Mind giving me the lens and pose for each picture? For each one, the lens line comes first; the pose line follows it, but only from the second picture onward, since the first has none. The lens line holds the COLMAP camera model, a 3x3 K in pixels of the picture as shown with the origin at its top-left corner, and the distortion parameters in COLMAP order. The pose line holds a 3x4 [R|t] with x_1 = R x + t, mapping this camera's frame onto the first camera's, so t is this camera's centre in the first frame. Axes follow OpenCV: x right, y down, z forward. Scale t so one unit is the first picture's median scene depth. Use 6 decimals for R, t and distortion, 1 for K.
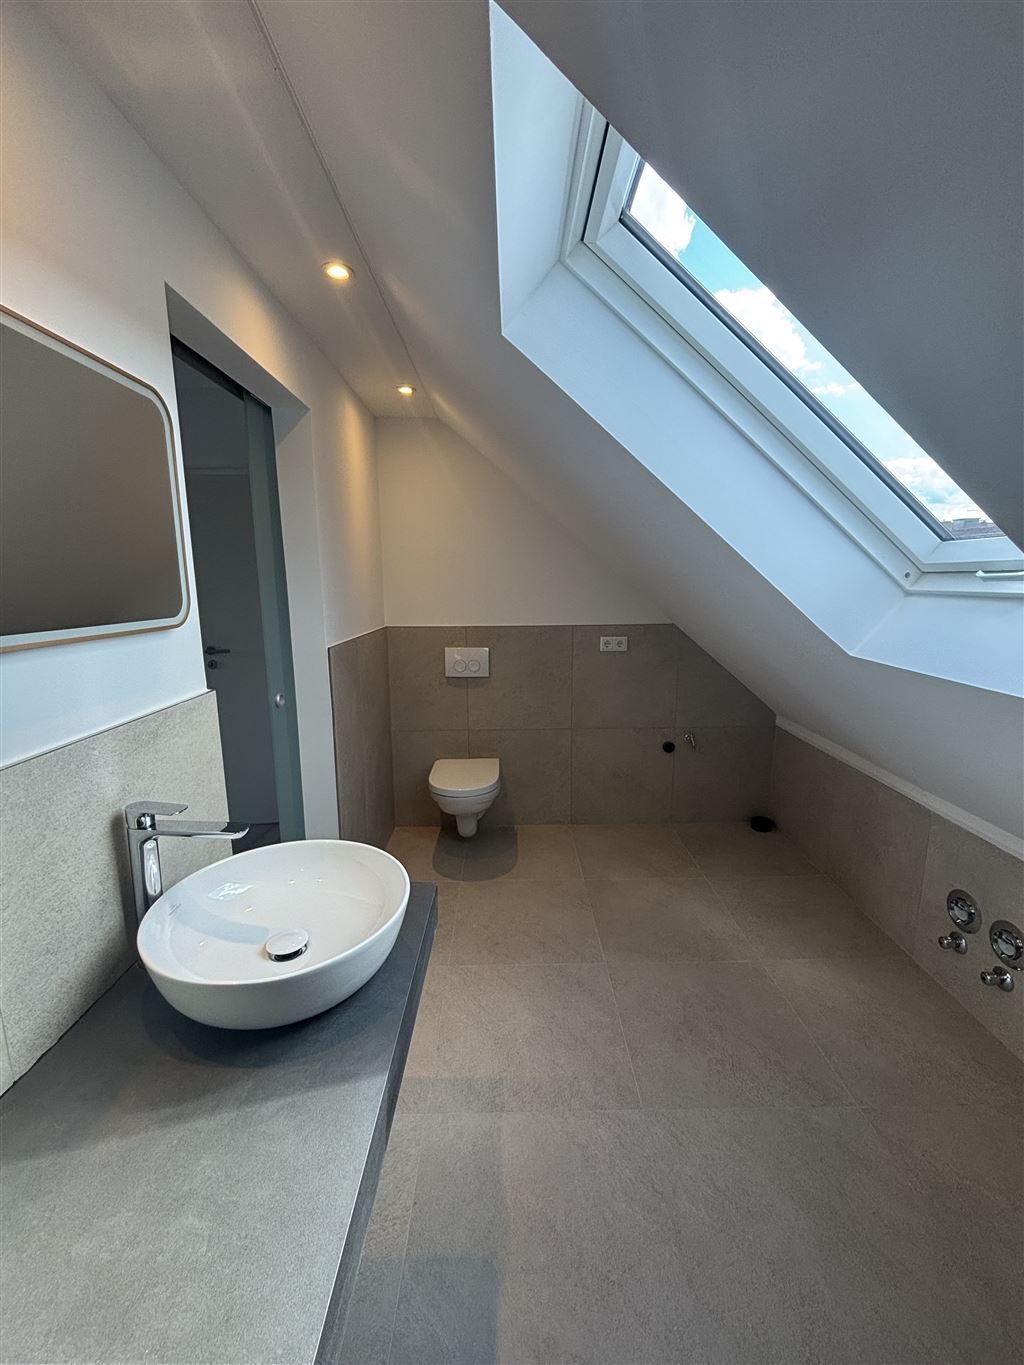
lens RADIAL K [[555.4, 0, 510.9], [0, 555.4, 679.0], [0, 0, 1]] dist [-0.002570, 0.001872]
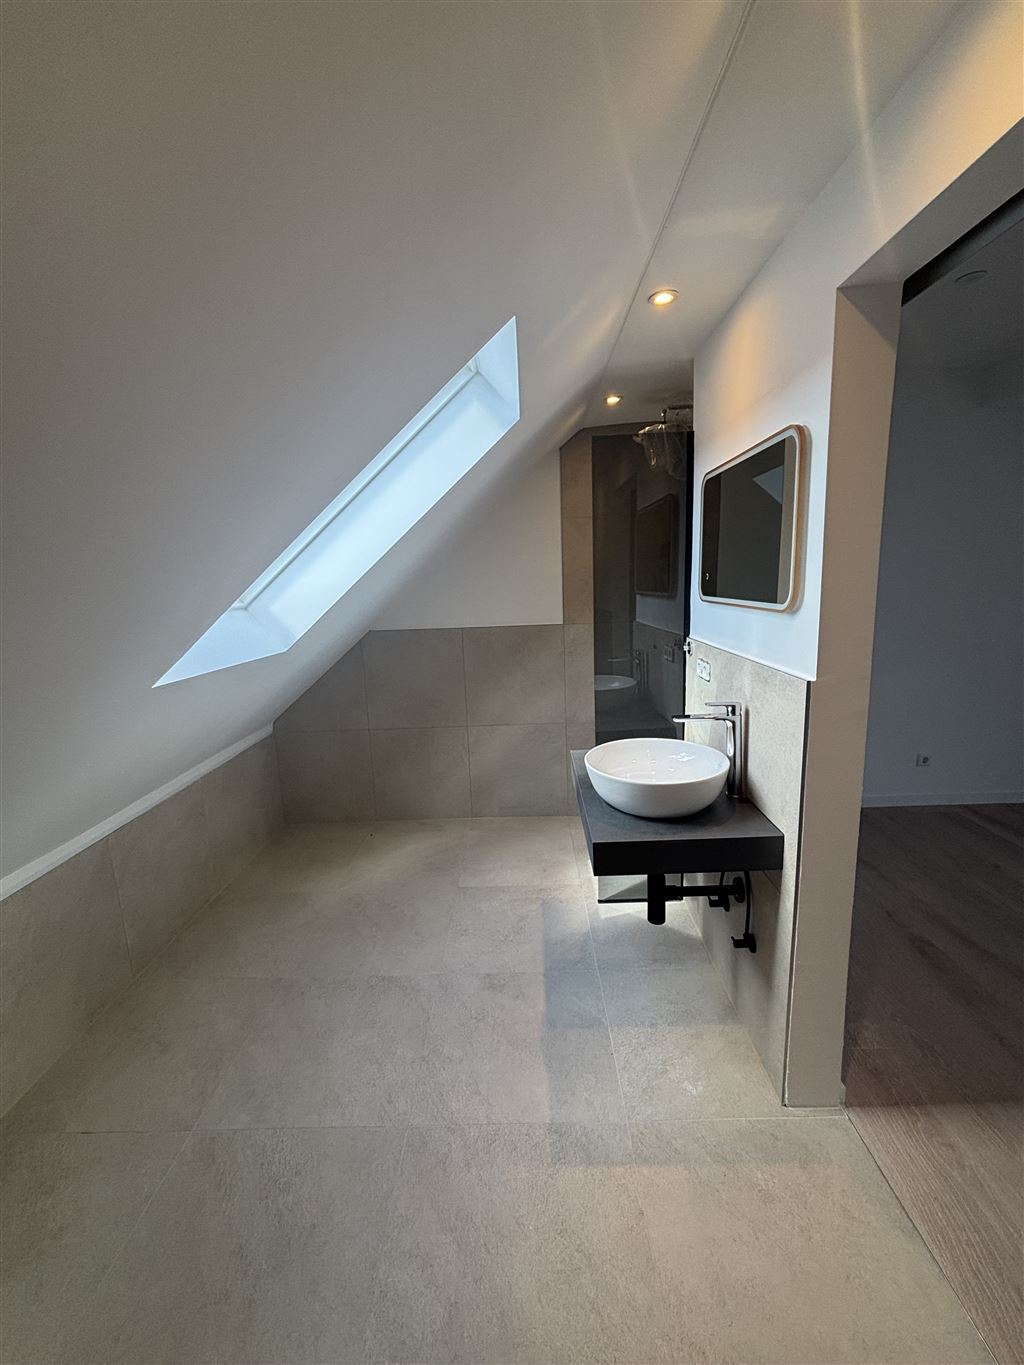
lens RADIAL K [[555.4, 0, 514.9], [0, 555.4, 683.4], [0, 0, 1]] dist [-0.002570, 0.001872]
pose [[-0.998980, 0.038242, 0.024006, -0.007499], [0.044334, 0.931525, 0.360965, -0.318689], [-0.008559, 0.361661, -0.932270, 1.674762]]
